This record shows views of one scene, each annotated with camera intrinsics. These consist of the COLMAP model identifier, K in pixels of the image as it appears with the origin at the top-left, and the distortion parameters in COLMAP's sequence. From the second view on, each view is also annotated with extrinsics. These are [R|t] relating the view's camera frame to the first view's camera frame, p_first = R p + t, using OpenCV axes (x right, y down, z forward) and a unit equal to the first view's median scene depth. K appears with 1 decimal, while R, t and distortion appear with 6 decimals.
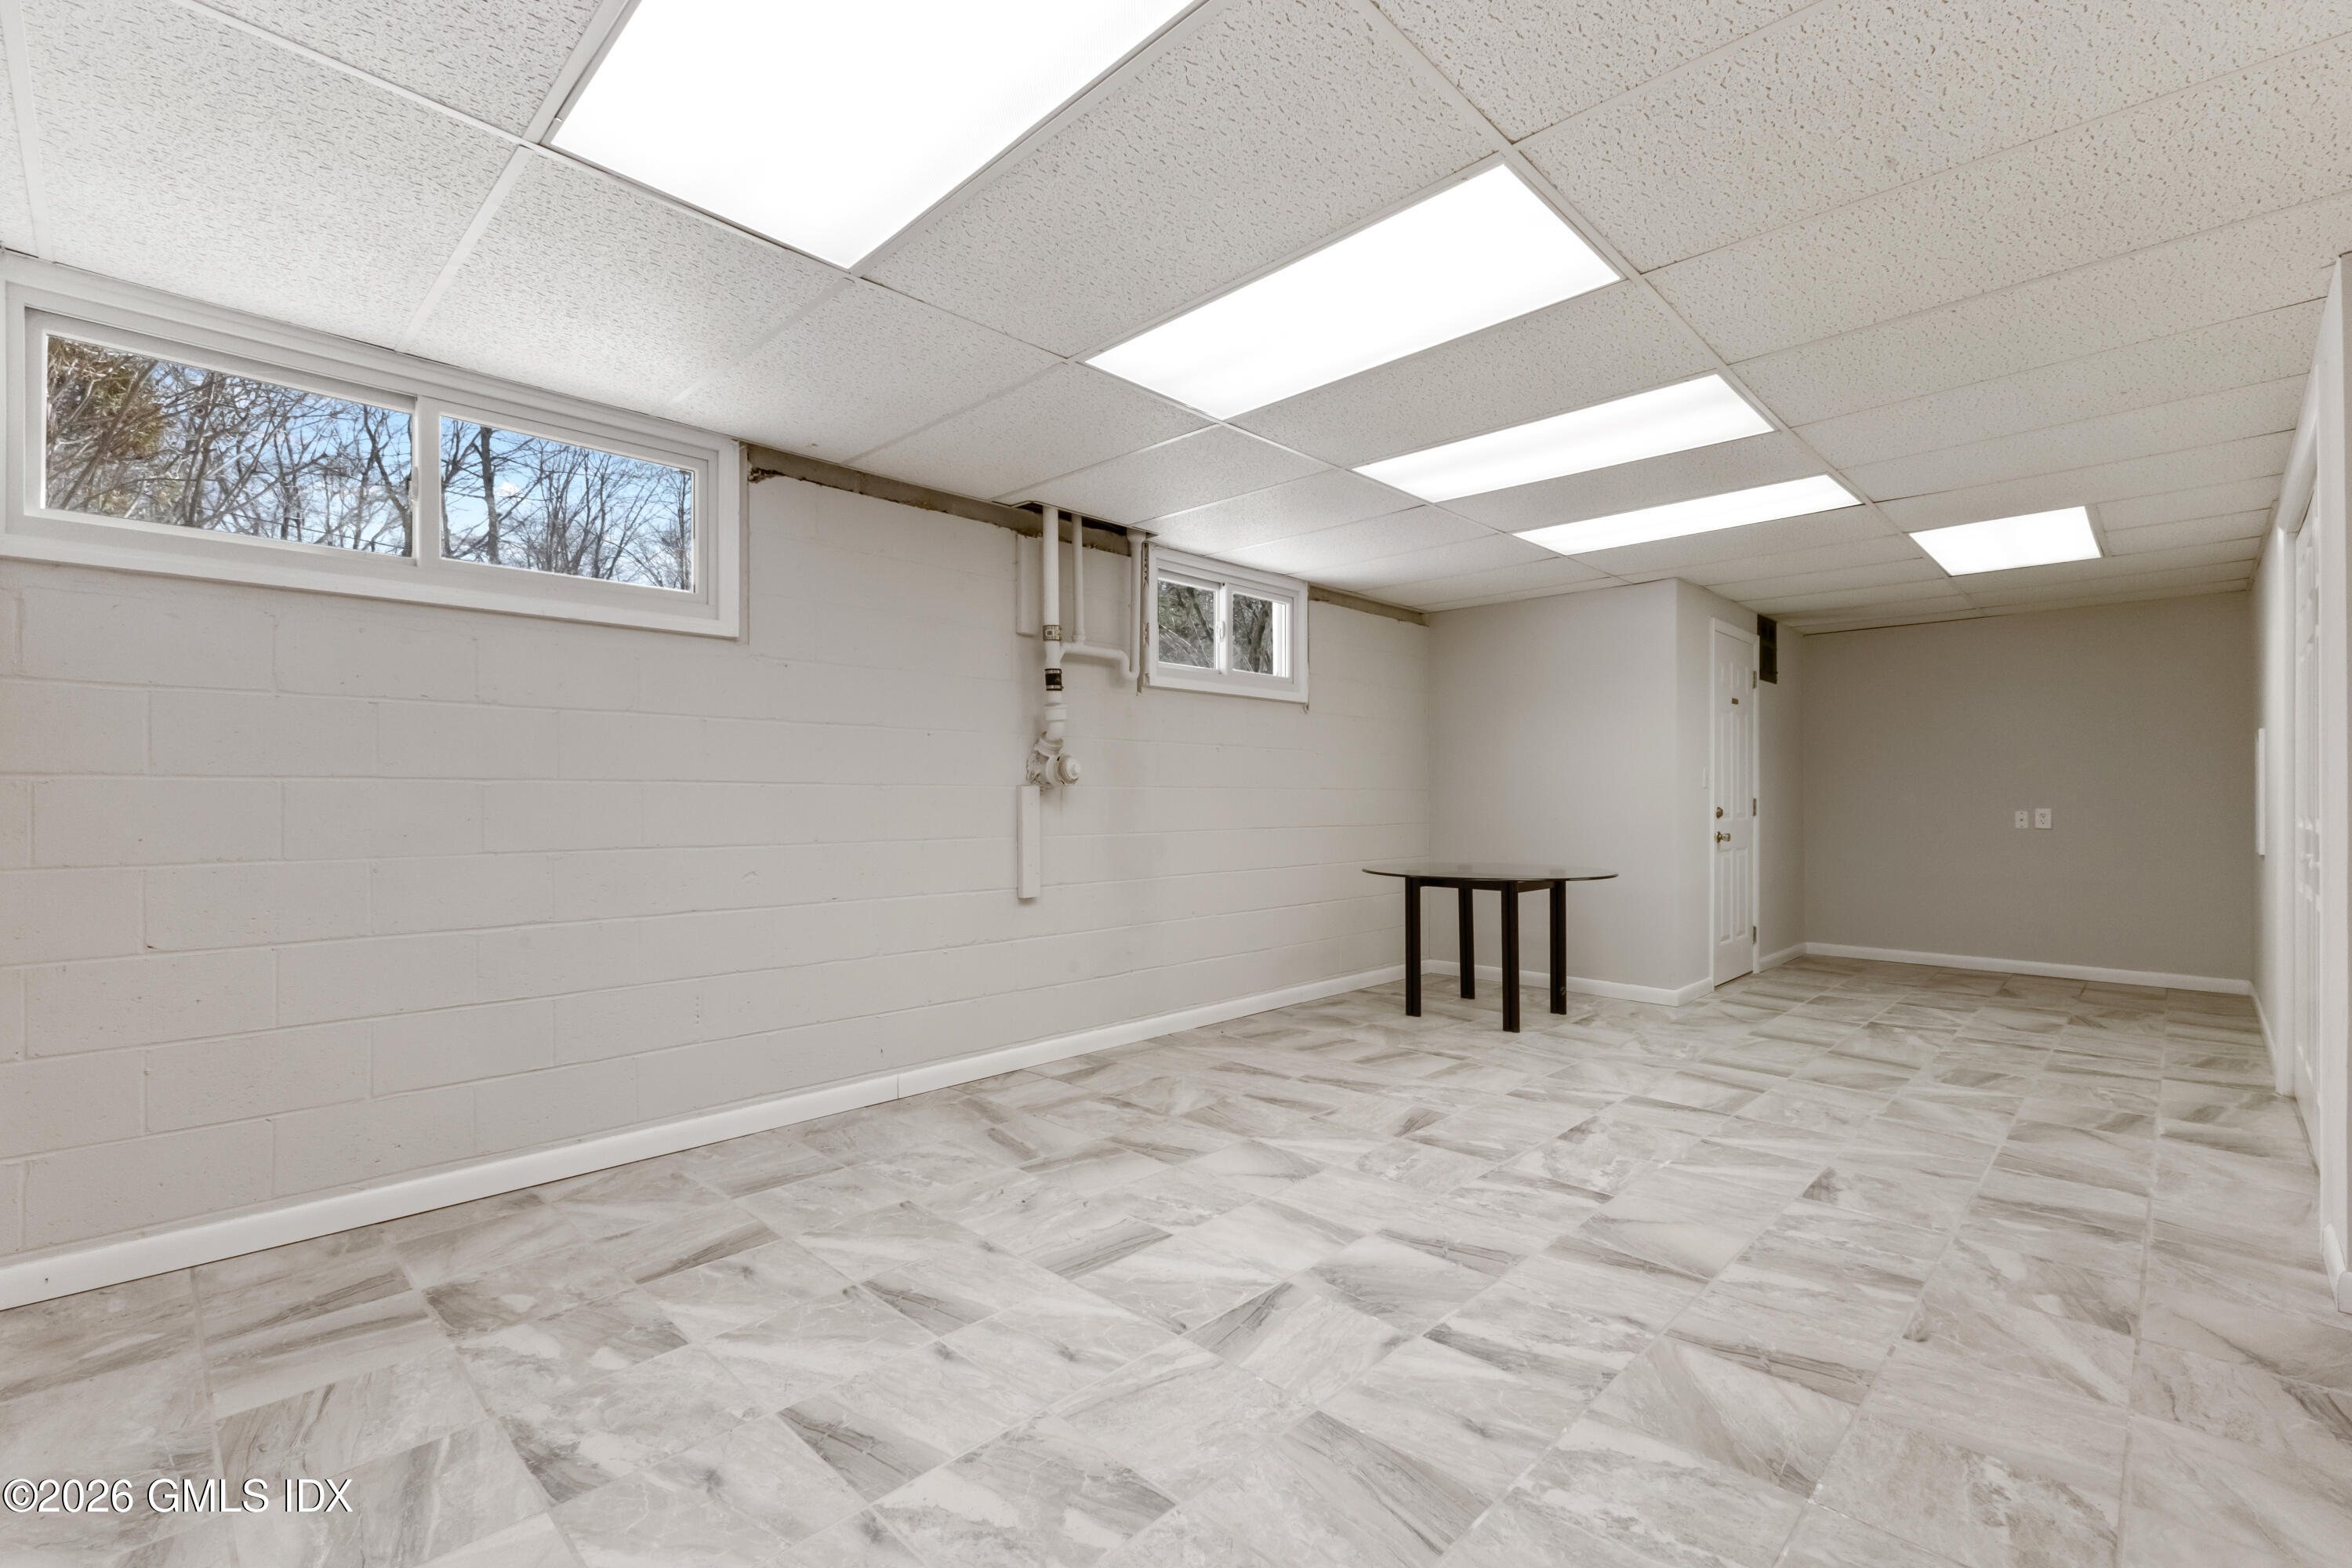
lens RADIAL K [[1022.0, 0, 1170.5], [0, 1022.0, 789.1], [0, 0, 1]] dist [0.011614, -0.002374]
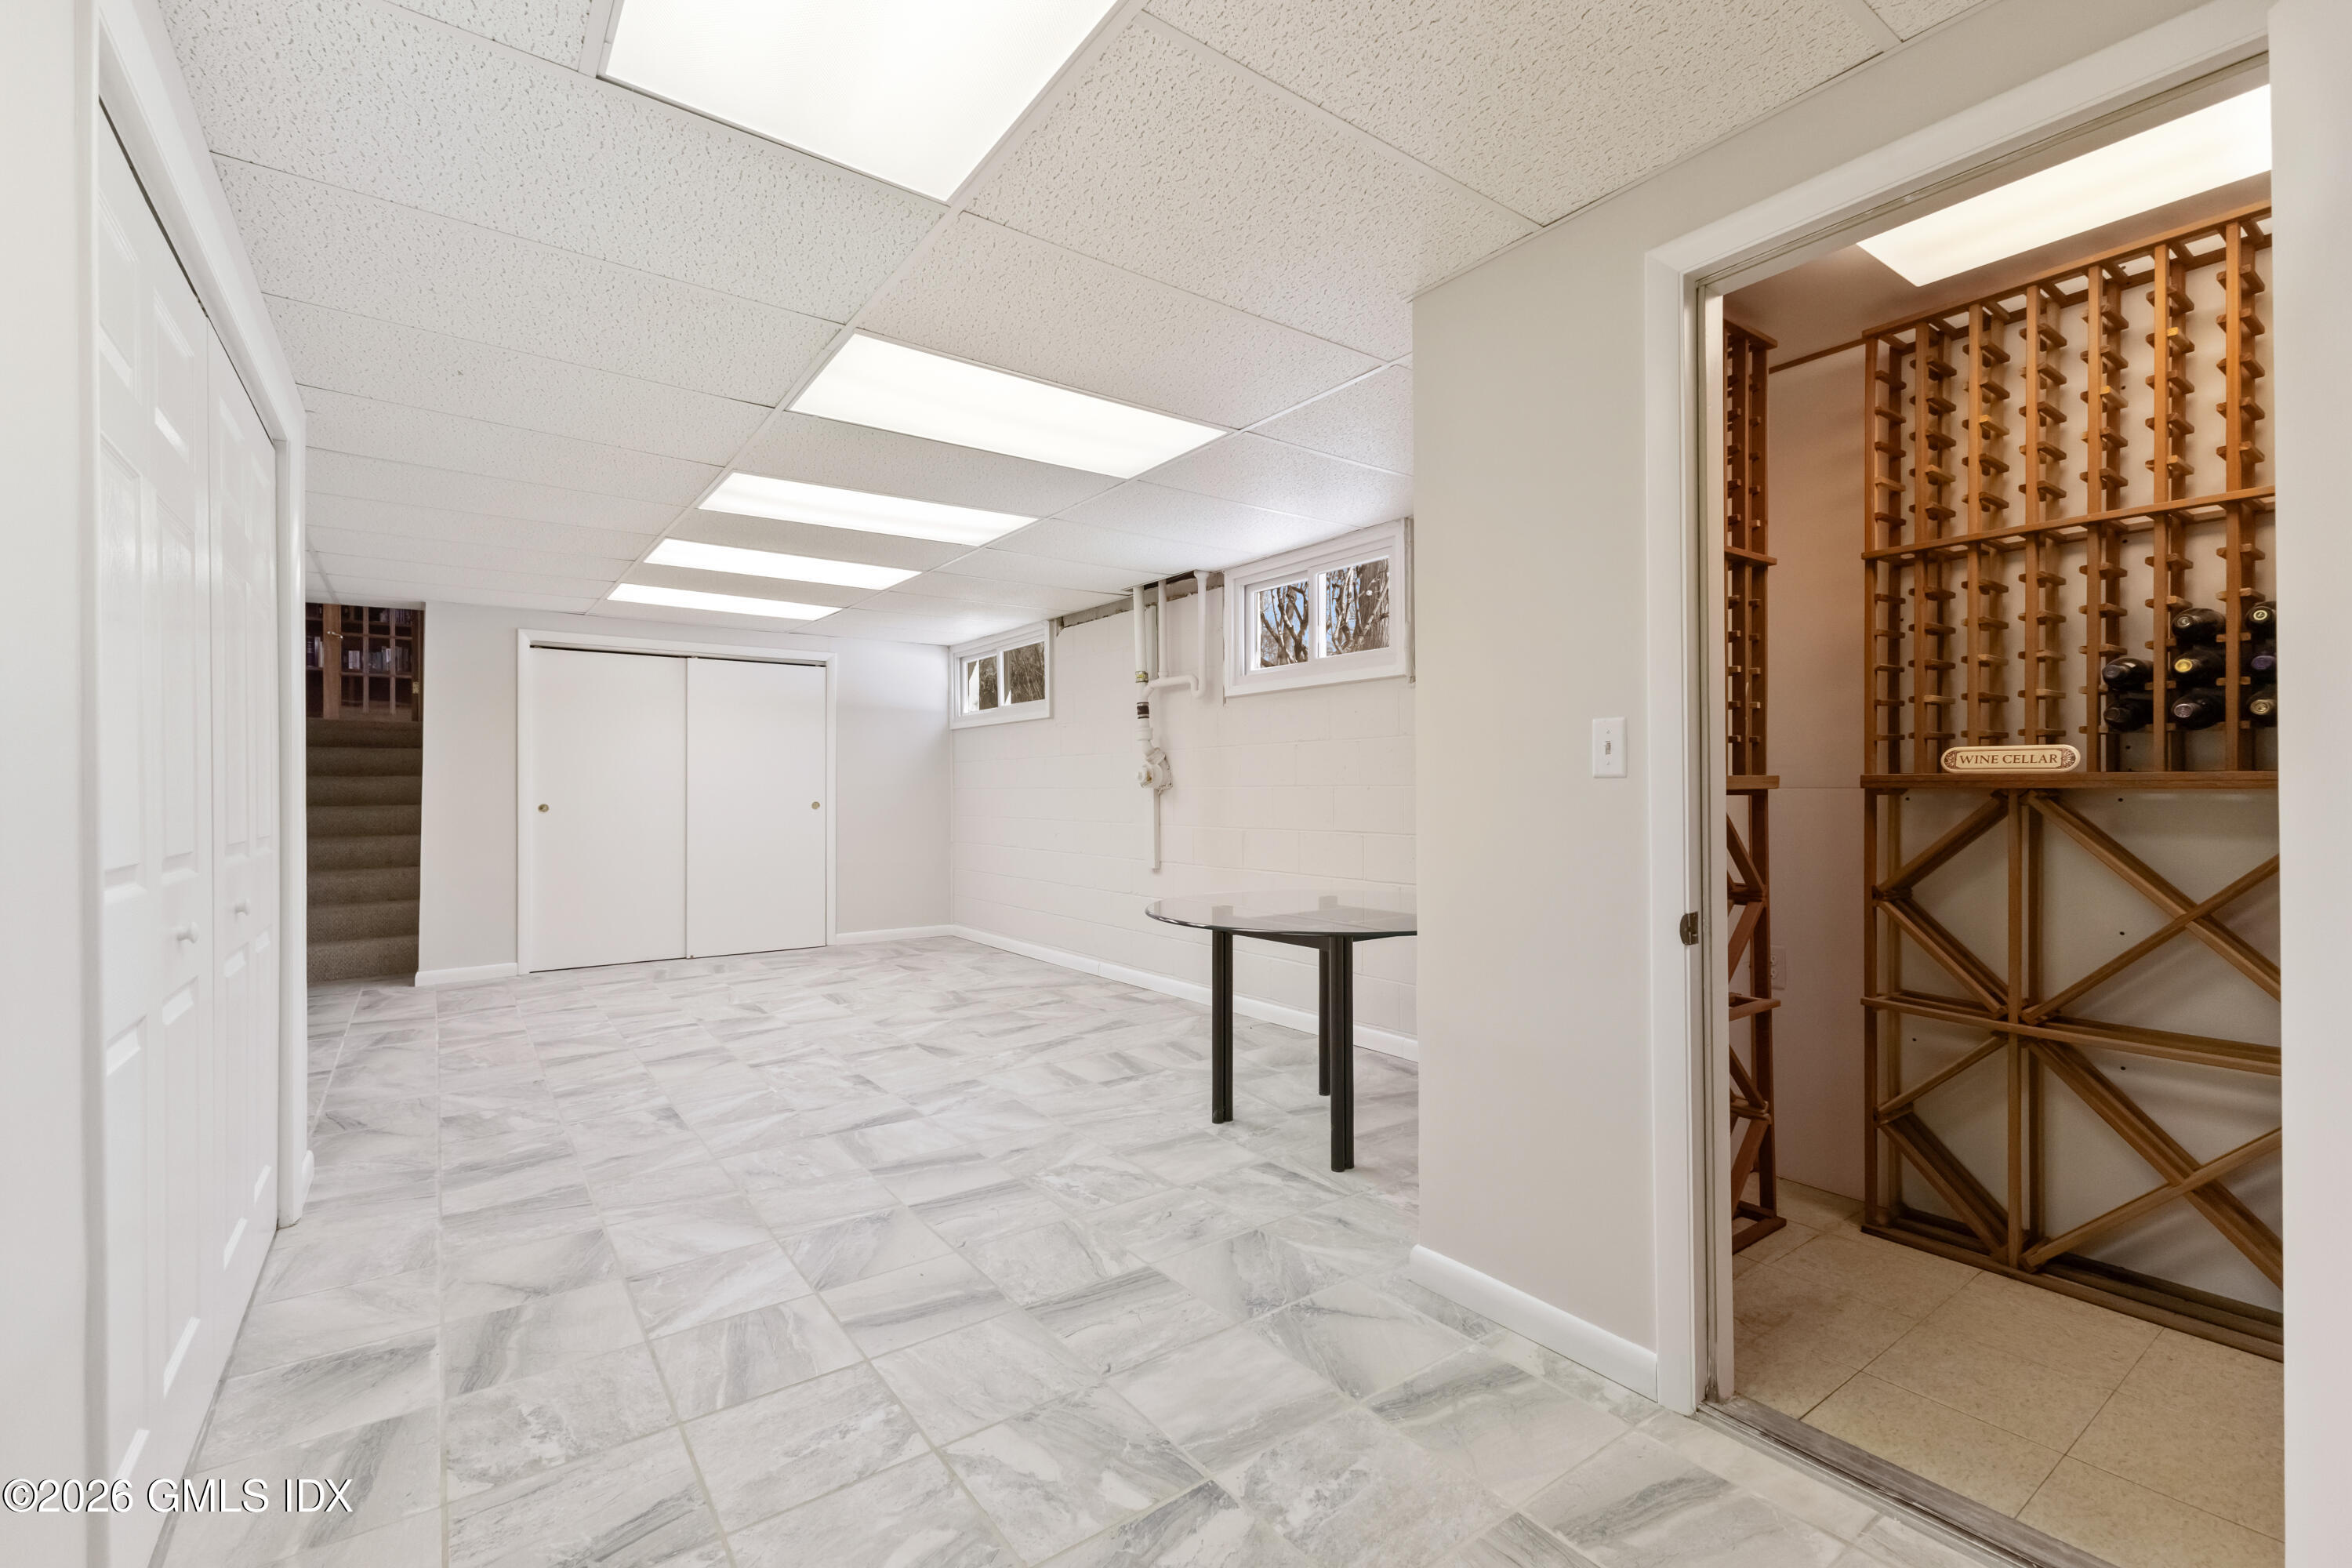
lens RADIAL K [[1022.0, 0, 1172.1], [0, 1022.0, 793.2], [0, 0, 1]] dist [0.011614, -0.002374]
pose [[-0.169690, 0.001247, -0.985497, 1.675286], [0.014560, 0.999893, -0.001242, 0.006879], [0.985390, -0.014559, -0.169690, 1.734127]]
